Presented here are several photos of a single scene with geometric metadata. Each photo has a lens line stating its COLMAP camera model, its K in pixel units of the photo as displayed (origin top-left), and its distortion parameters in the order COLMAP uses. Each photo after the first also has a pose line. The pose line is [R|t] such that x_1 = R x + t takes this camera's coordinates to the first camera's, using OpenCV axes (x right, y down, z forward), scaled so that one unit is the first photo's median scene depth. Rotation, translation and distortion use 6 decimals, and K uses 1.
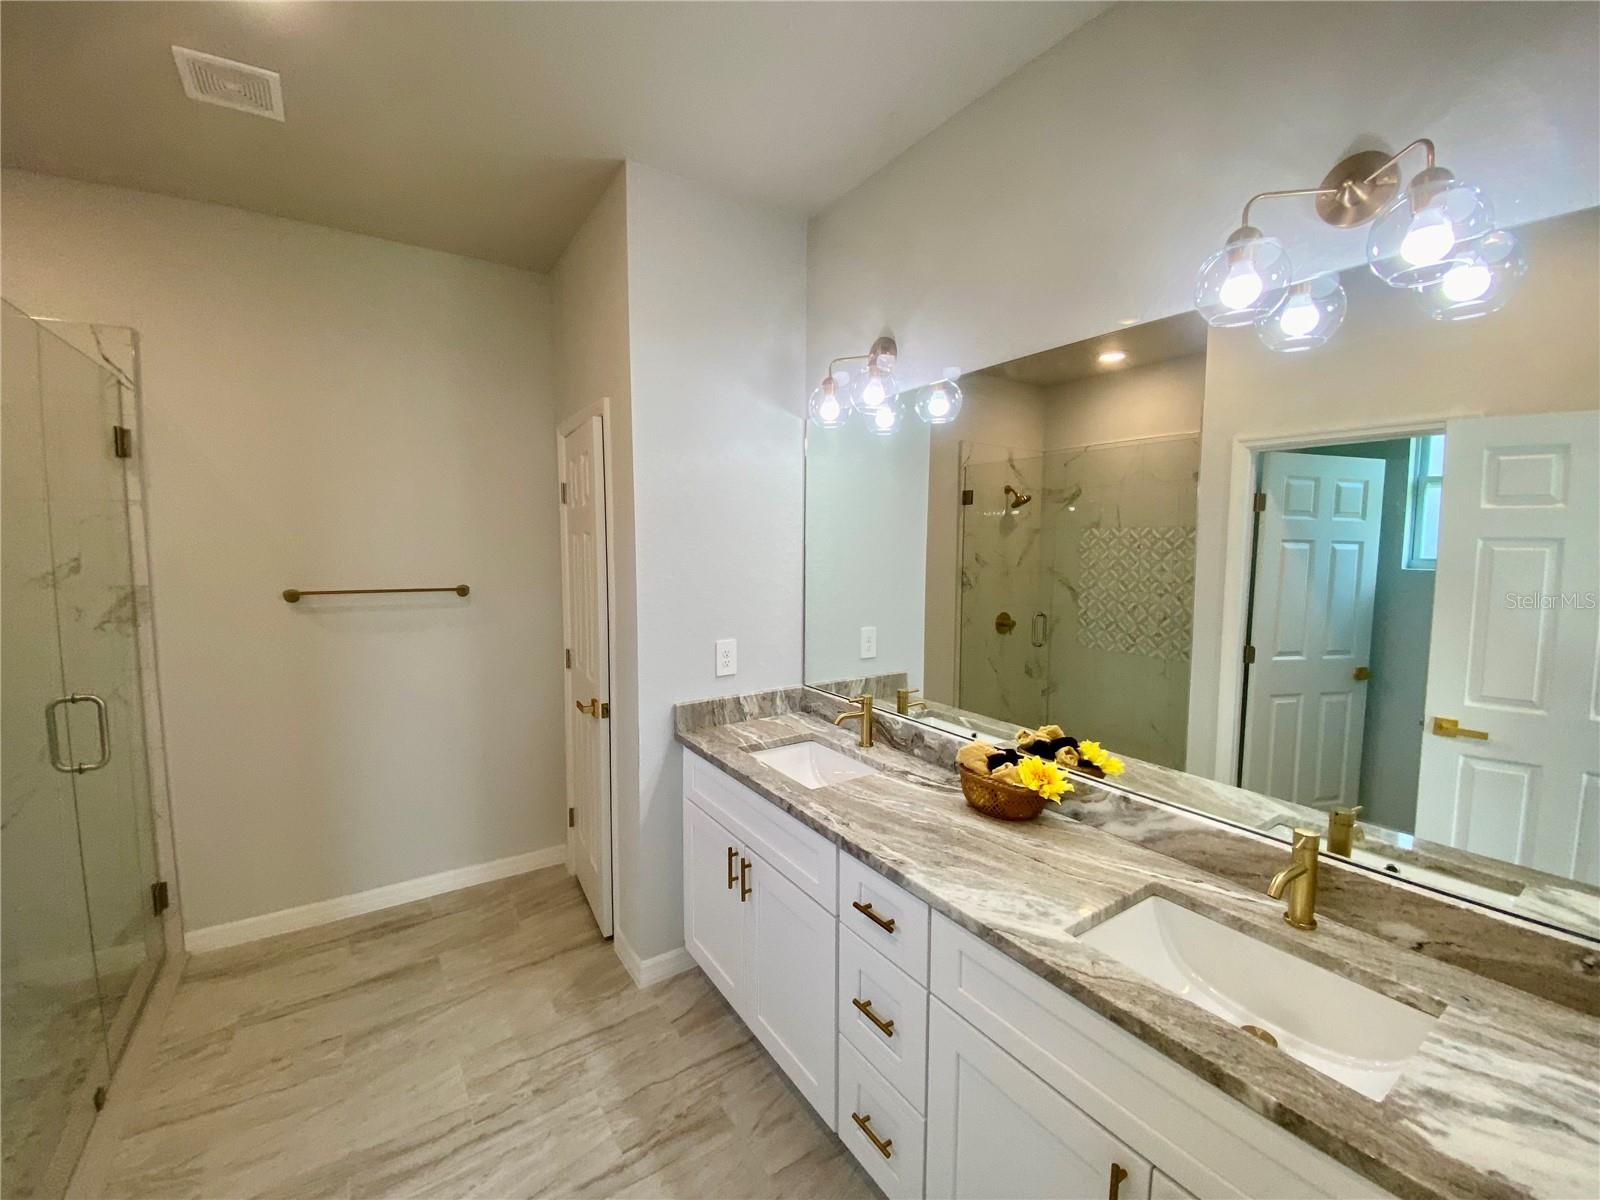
lens RADIAL K [[650.2, 0, 798.1], [0, 650.2, 599.2], [0, 0, 1]] dist [0.028445, -0.025201]
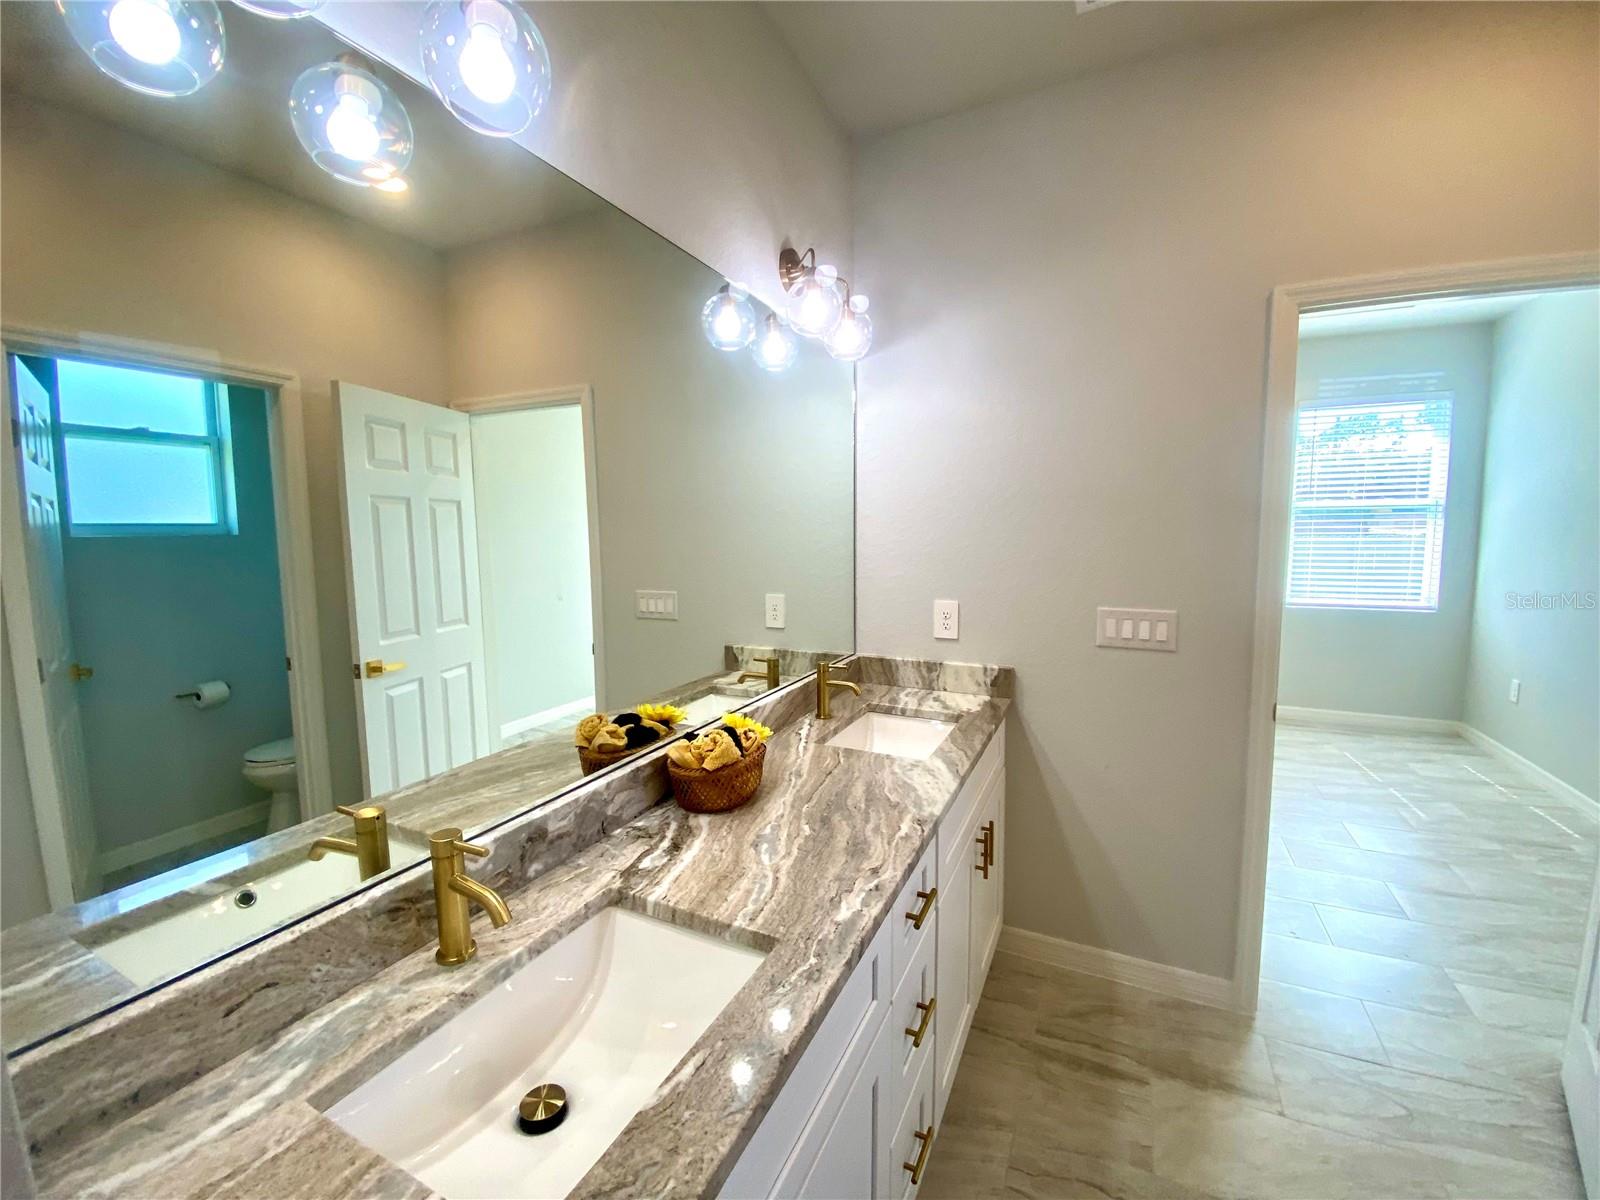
lens RADIAL K [[650.2, 0, 798.1], [0, 650.2, 599.2], [0, 0, 1]] dist [0.028445, -0.025201]
pose [[-0.515835, -0.090546, 0.851889, -0.418405], [0.073179, 0.986107, 0.149123, -0.043275], [-0.853557, 0.139264, -0.502043, 1.287207]]
